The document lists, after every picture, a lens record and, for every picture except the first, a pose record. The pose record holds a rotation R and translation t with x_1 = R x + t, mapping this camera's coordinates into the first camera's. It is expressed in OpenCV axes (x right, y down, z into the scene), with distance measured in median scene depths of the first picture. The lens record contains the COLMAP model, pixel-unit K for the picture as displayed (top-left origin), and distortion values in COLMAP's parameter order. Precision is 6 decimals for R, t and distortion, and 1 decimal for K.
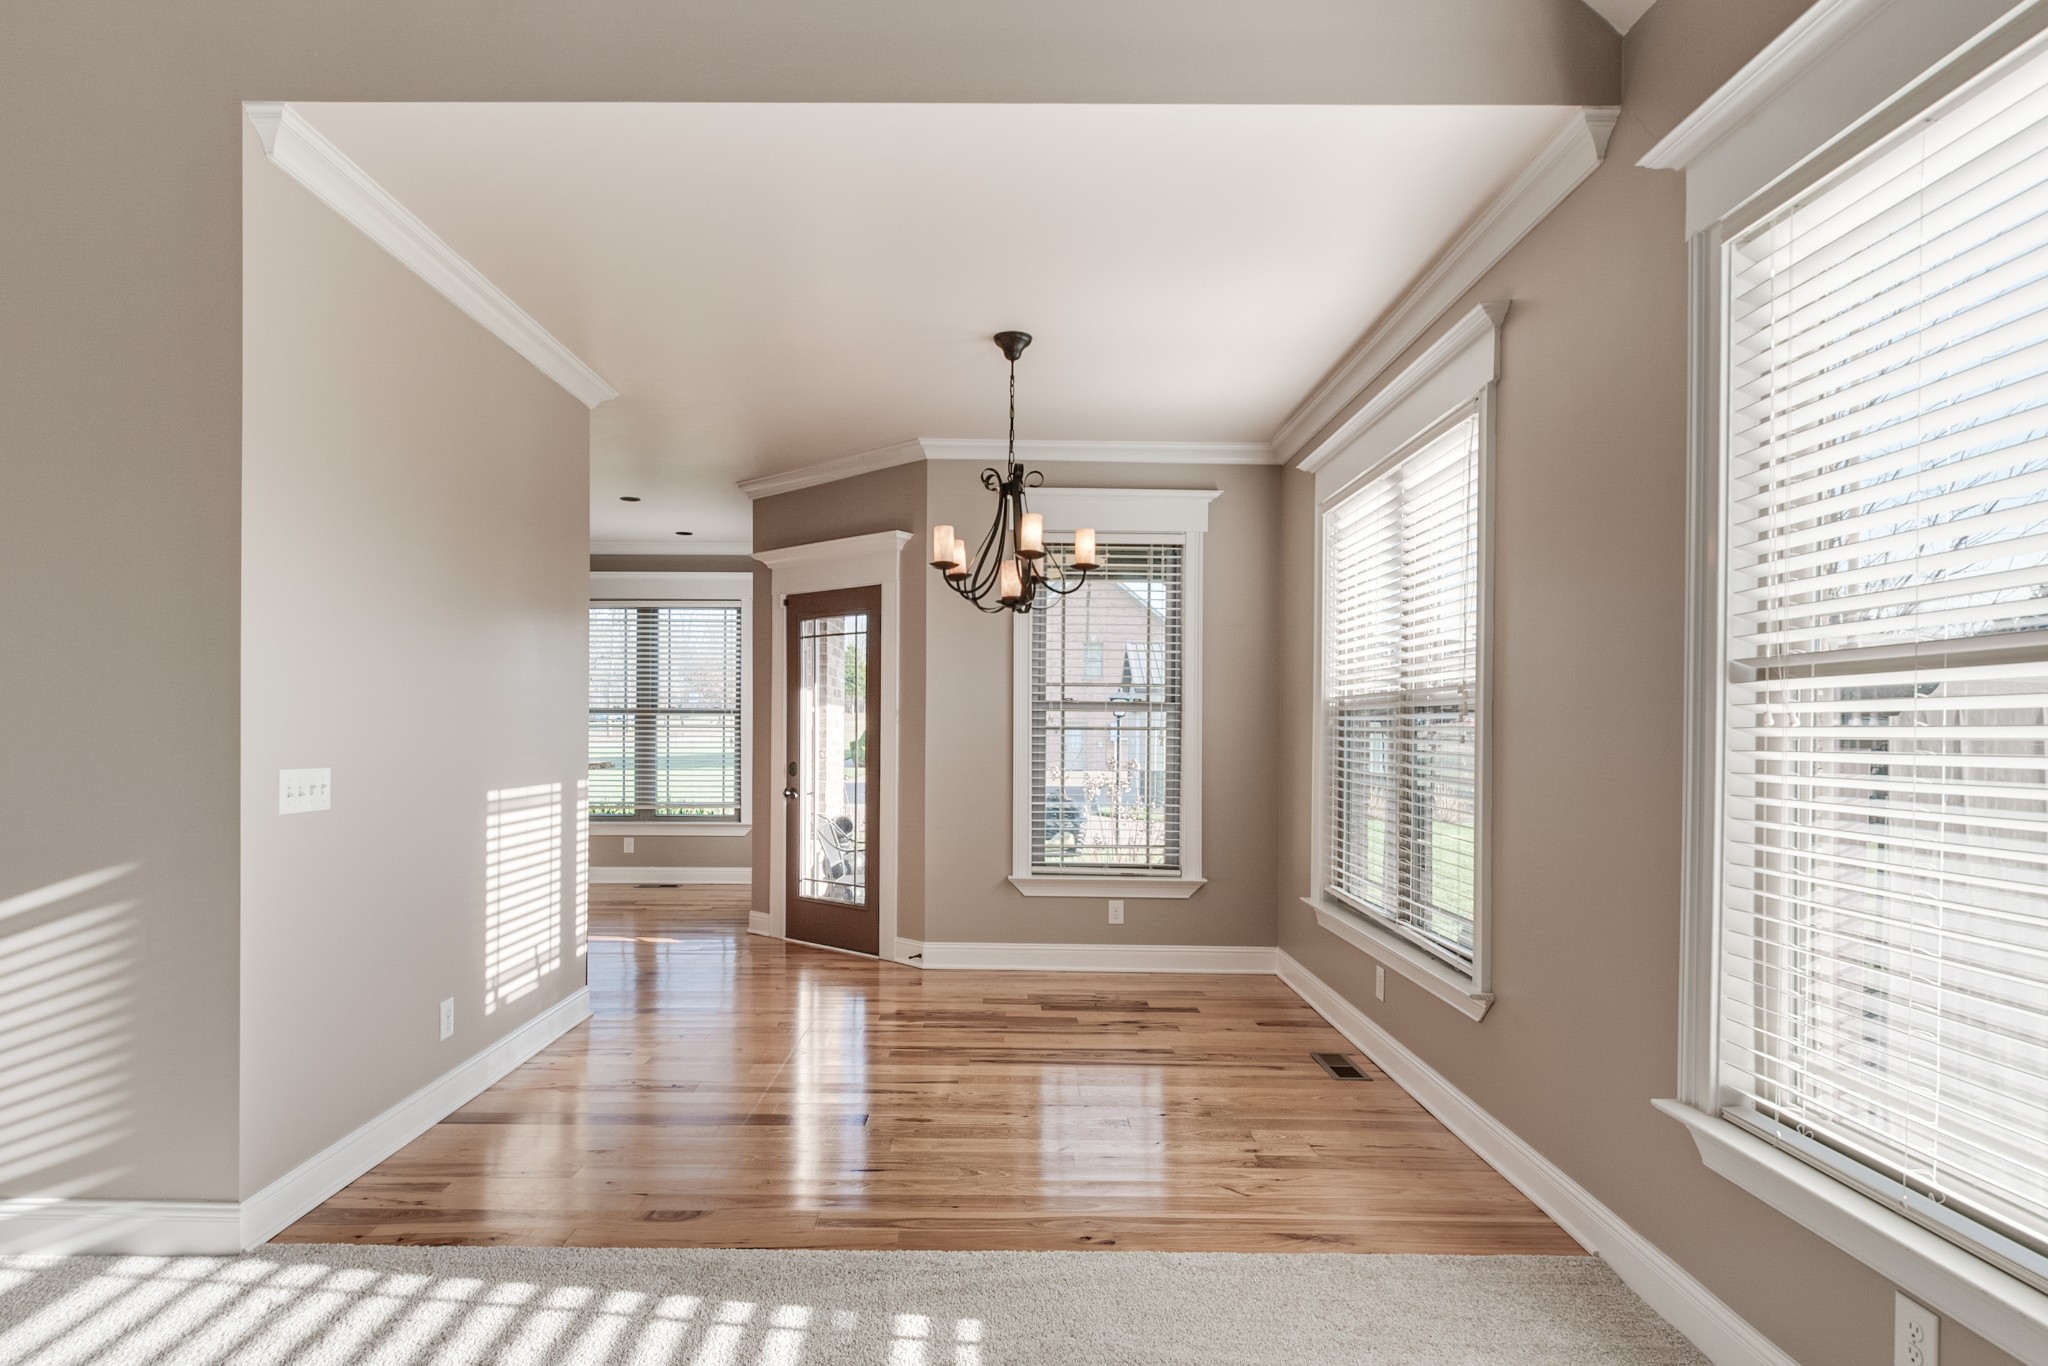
lens RADIAL K [[1035.9, 0, 1015.0], [0, 1035.9, 734.3], [0, 0, 1]] dist [-0.000106, 0.000154]
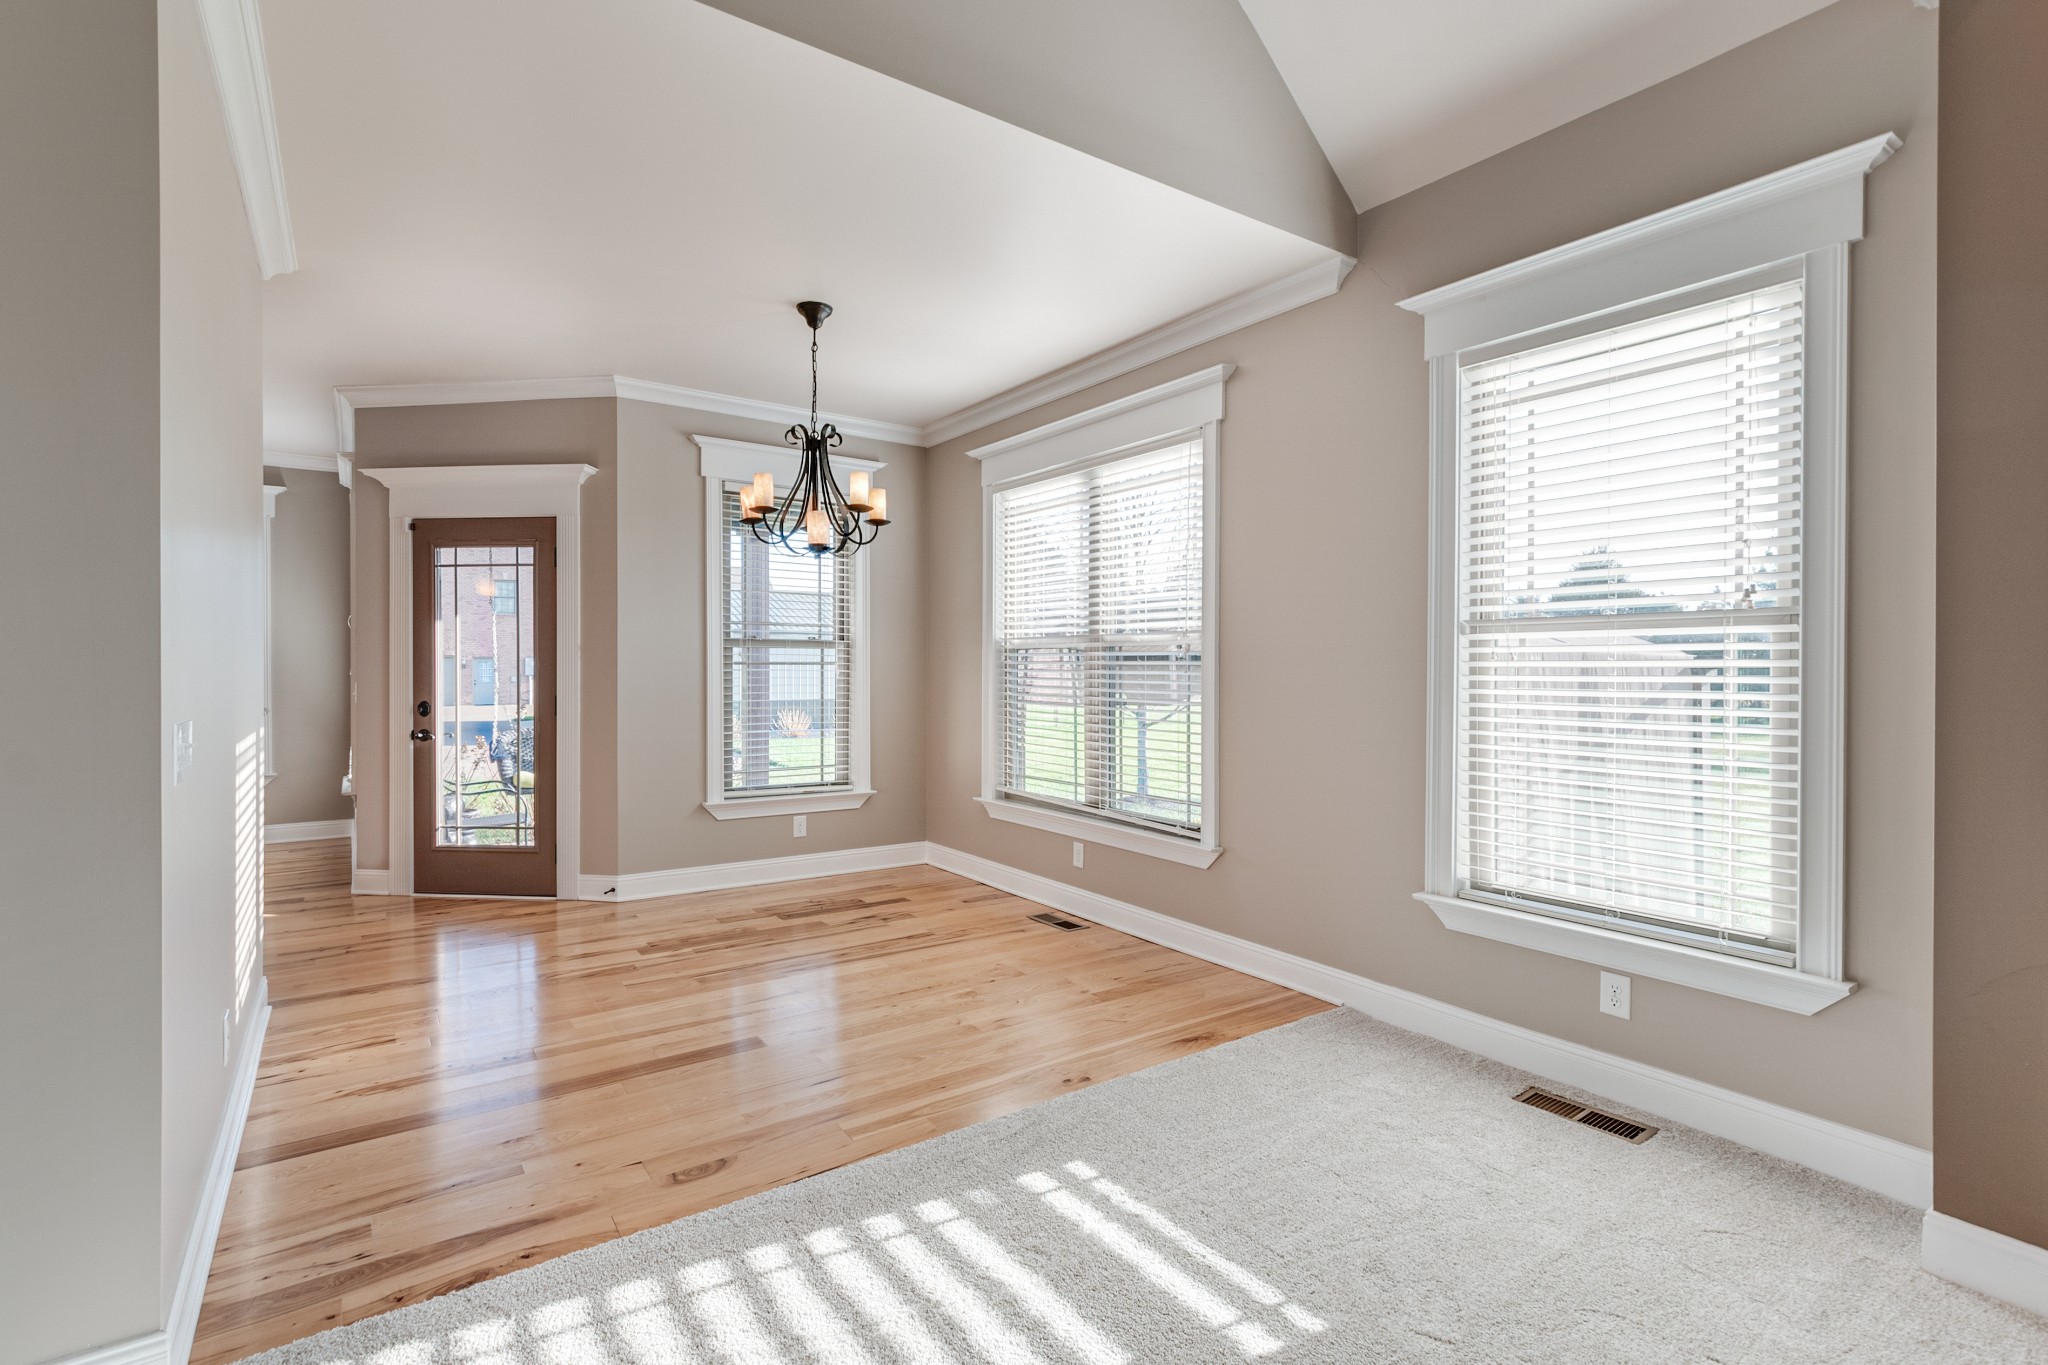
lens RADIAL K [[908.1, 0, 941.6], [0, 908.1, 674.1], [0, 0, 1]] dist [-0.001037, 0.000180]
pose [[0.841350, -0.011172, 0.540375, -0.335643], [0.006984, 0.999928, 0.009798, -0.002809], [-0.540446, -0.004469, 0.841367, 0.096052]]
